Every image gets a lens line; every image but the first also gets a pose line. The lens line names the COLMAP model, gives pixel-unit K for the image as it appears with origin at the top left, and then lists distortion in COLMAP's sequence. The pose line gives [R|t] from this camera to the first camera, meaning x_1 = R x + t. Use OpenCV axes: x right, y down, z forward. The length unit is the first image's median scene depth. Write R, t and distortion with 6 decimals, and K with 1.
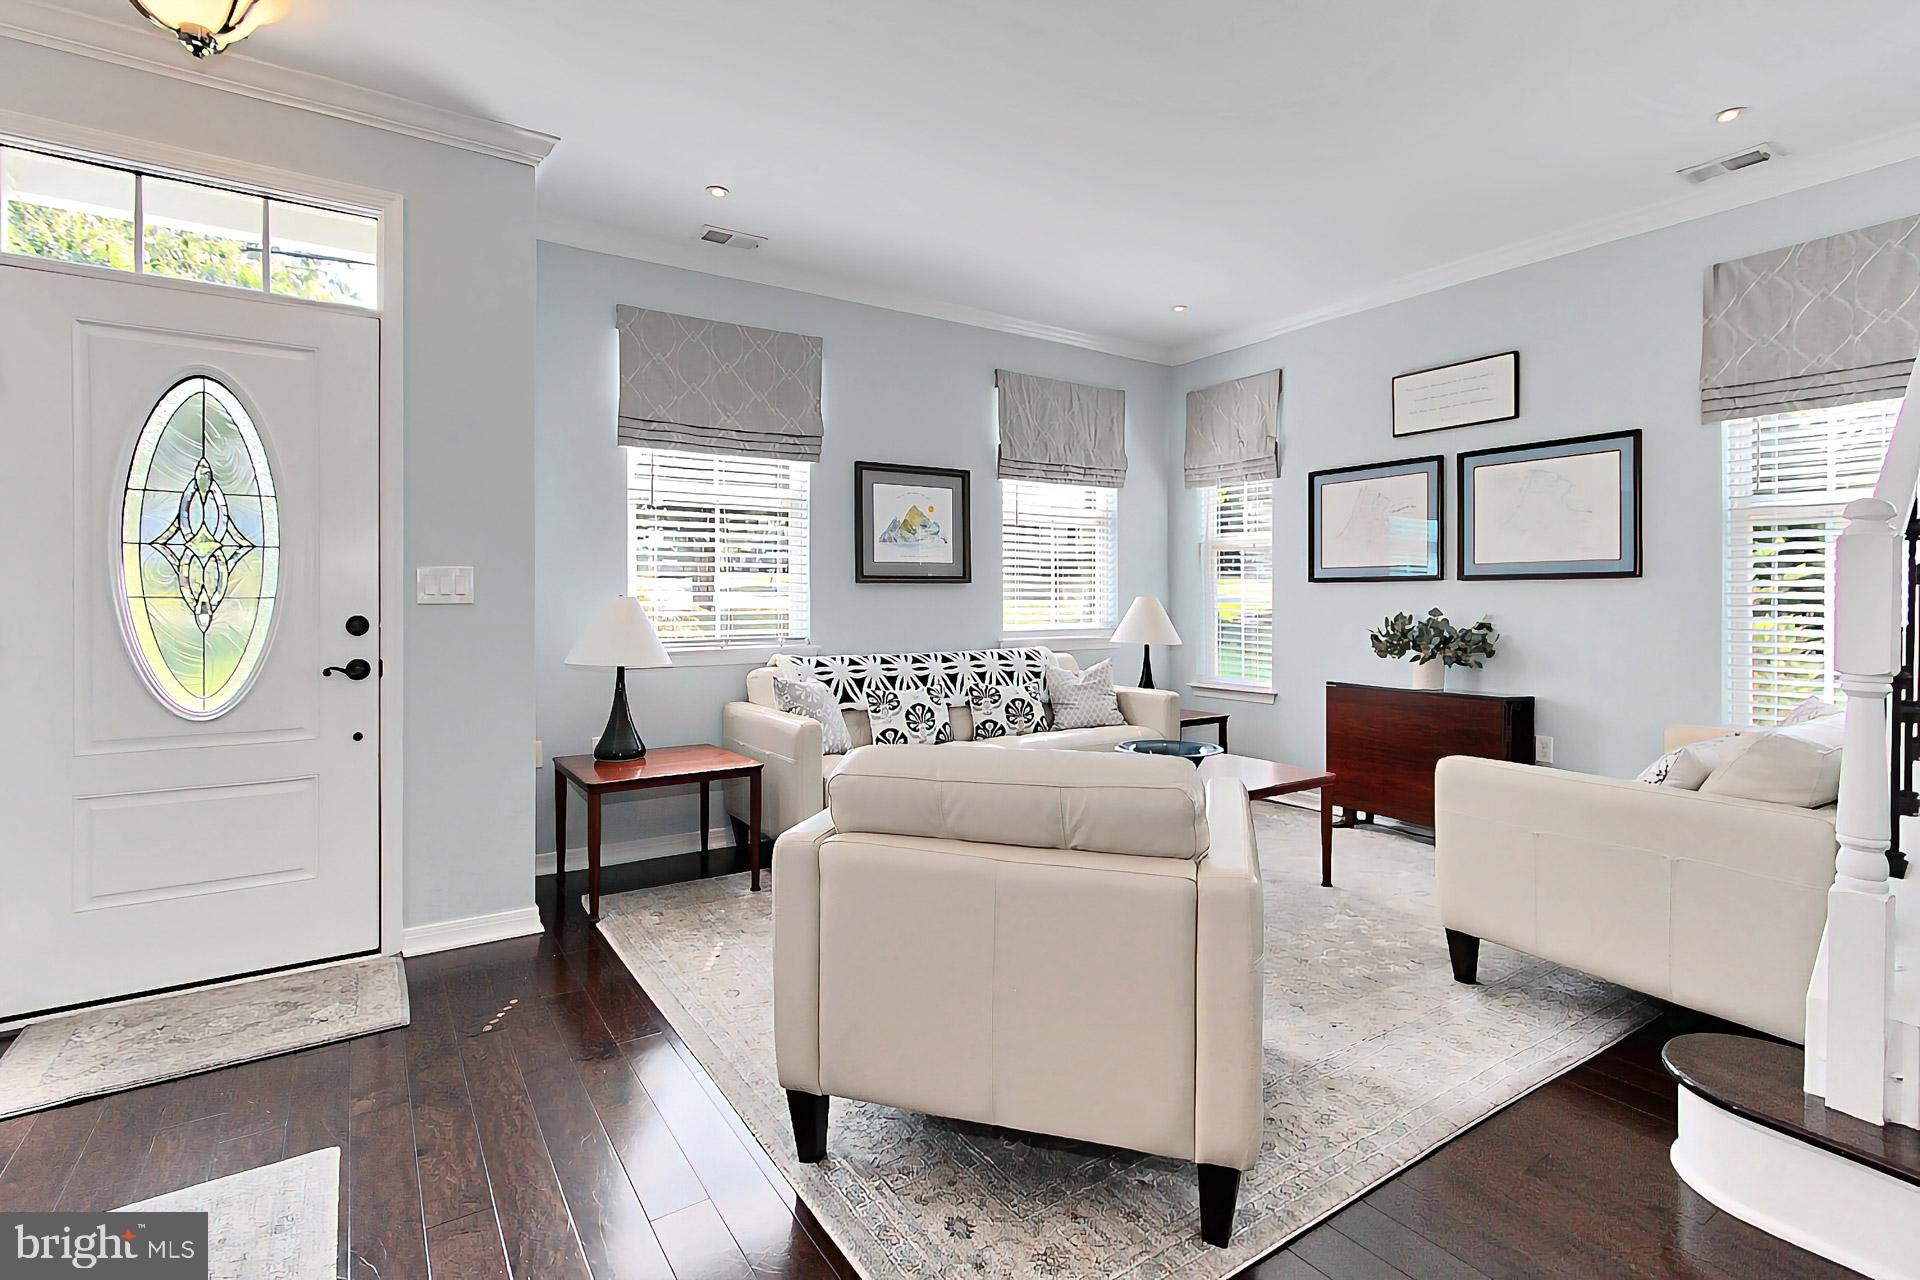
lens RADIAL K [[917.5, 0, 961.1], [0, 917.5, 595.8], [0, 0, 1]] dist [-0.000757, 0.000755]
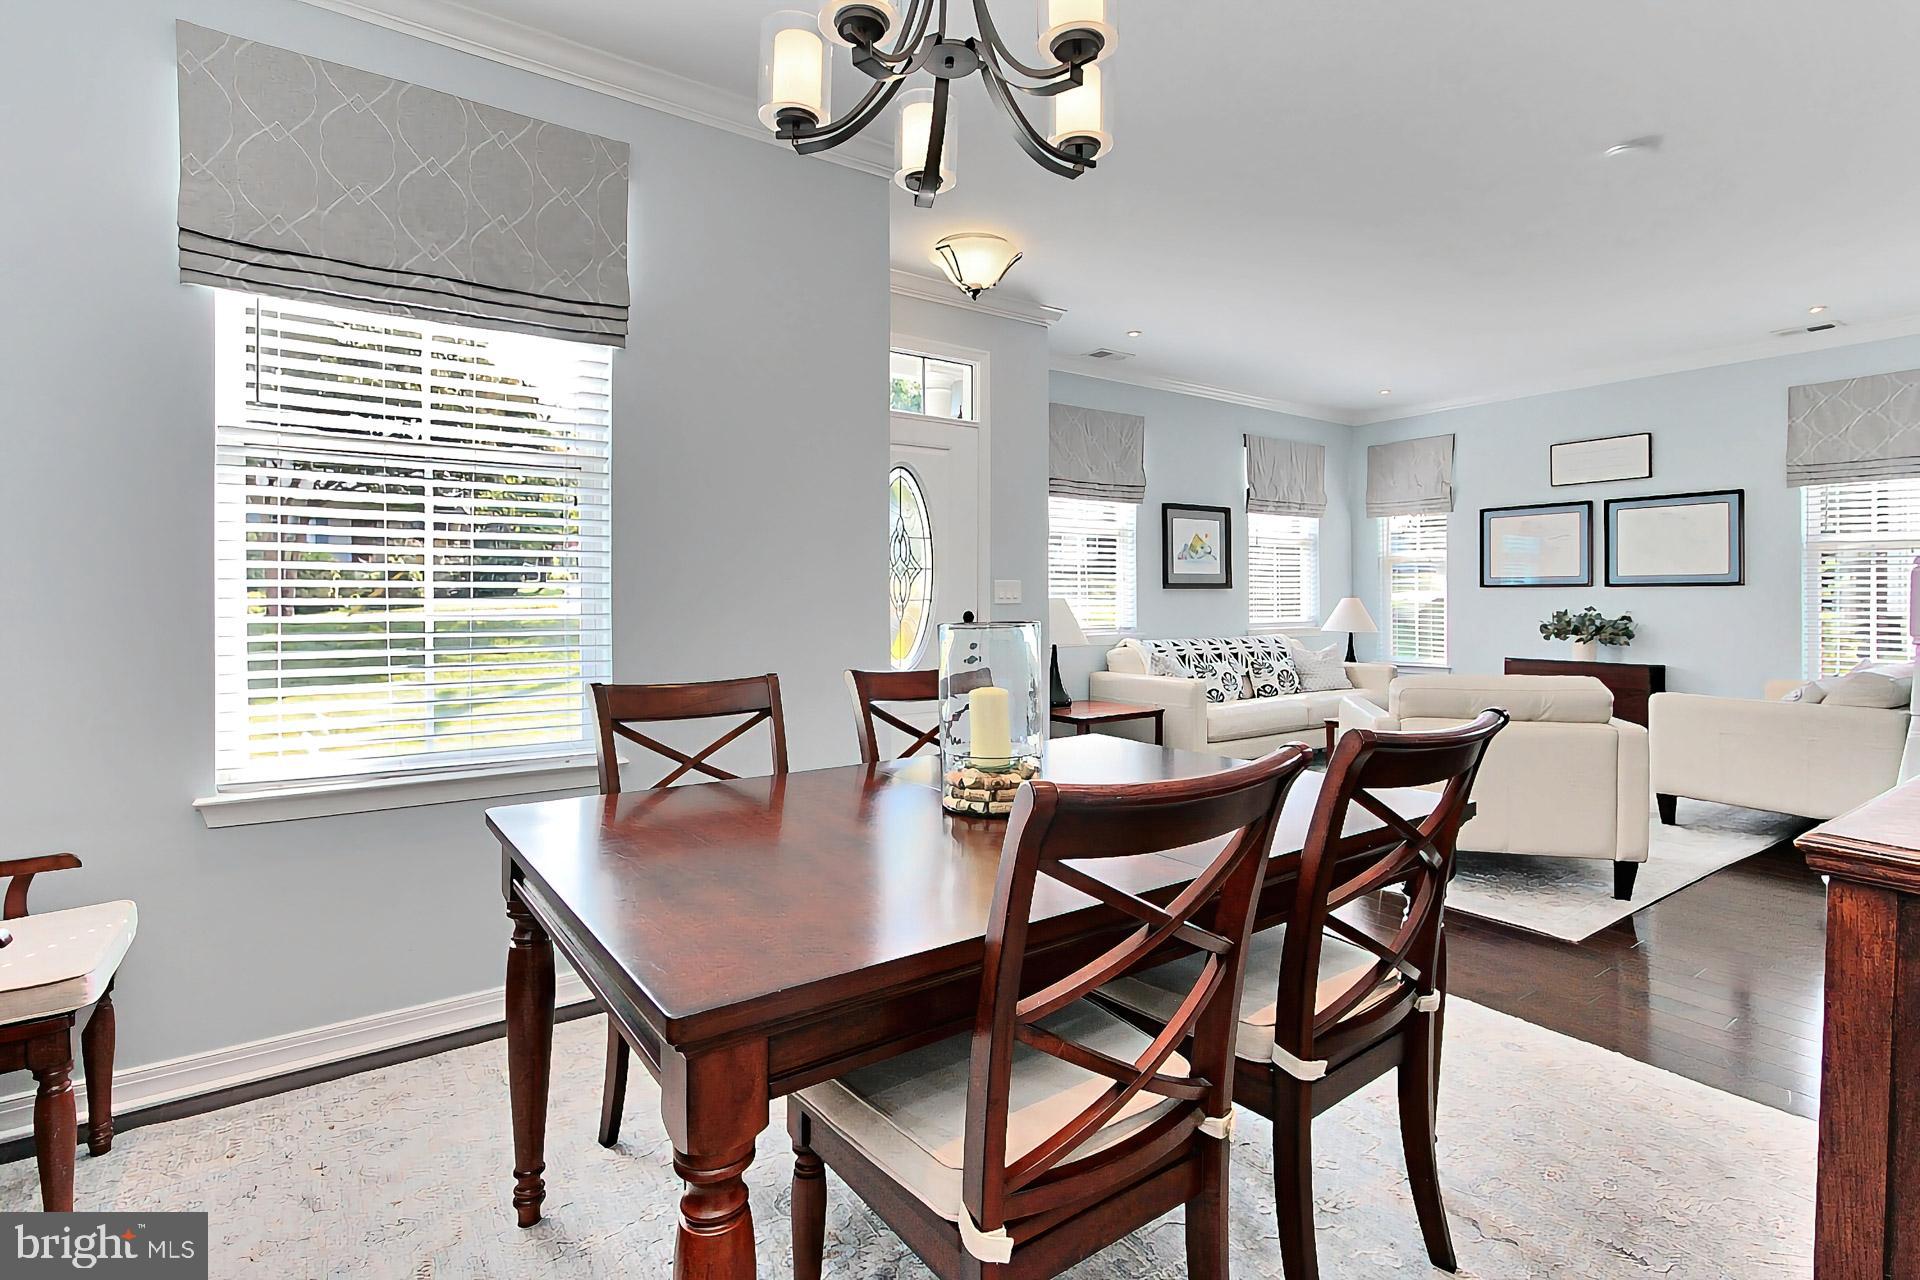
lens RADIAL K [[902.5, 0, 938.2], [0, 902.5, 595.4], [0, 0, 1]] dist [0.001470, 0.000137]
pose [[0.999998, -0.001092, -0.001651, -0.479273], [0.001090, 0.999999, -0.001059, -0.002761], [0.001653, 0.001057, 0.999998, -0.407886]]
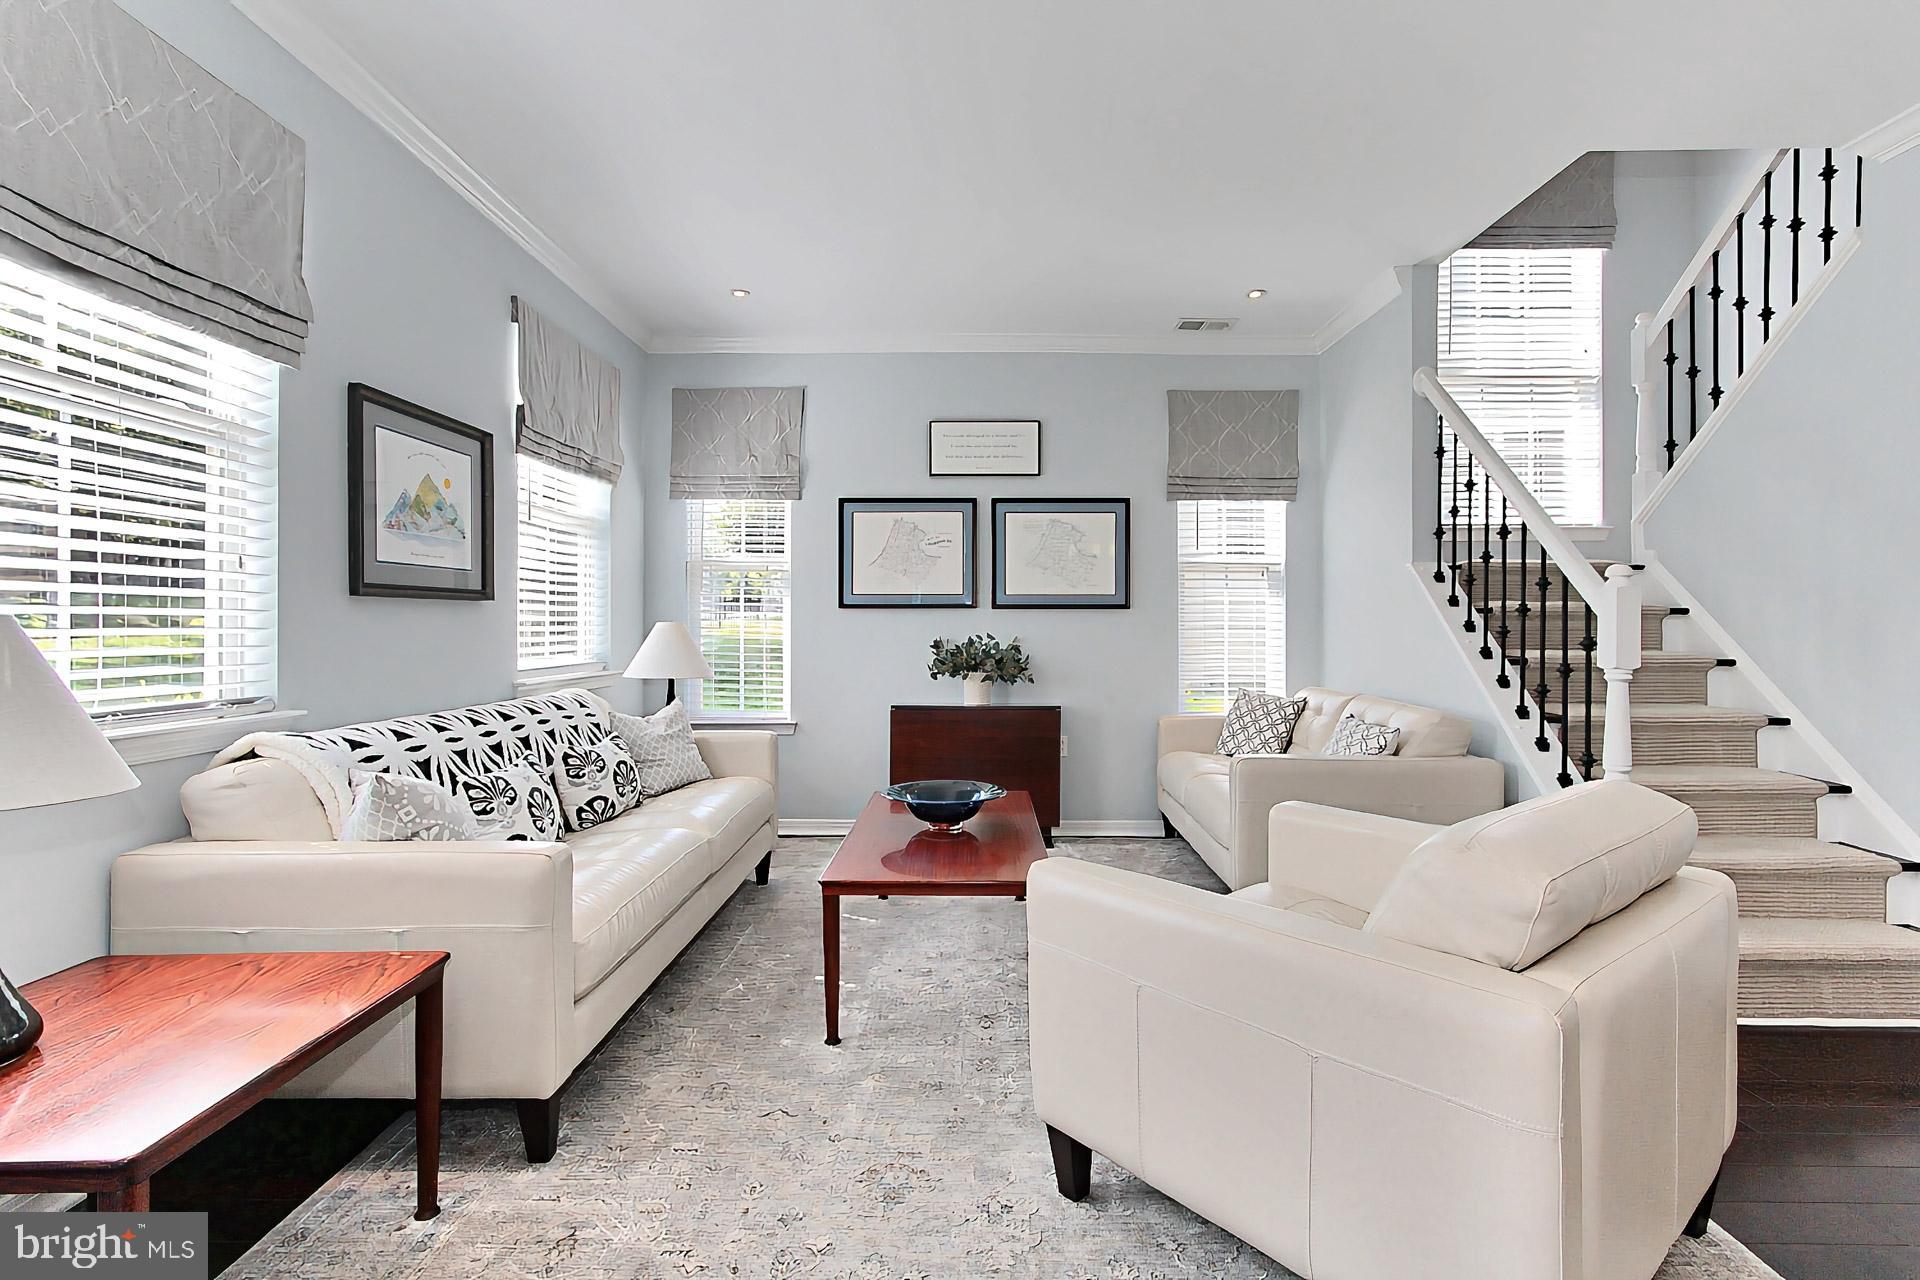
lens RADIAL K [[864.2, 0, 929.3], [0, 864.2, 621.0], [0, 0, 1]] dist [-0.000631, 0.000258]
pose [[0.561811, 0.005296, 0.827248, -0.372013], [-0.002819, 0.999986, -0.004488, 0.003433], [-0.827260, 0.000190, 0.561819, 0.419539]]
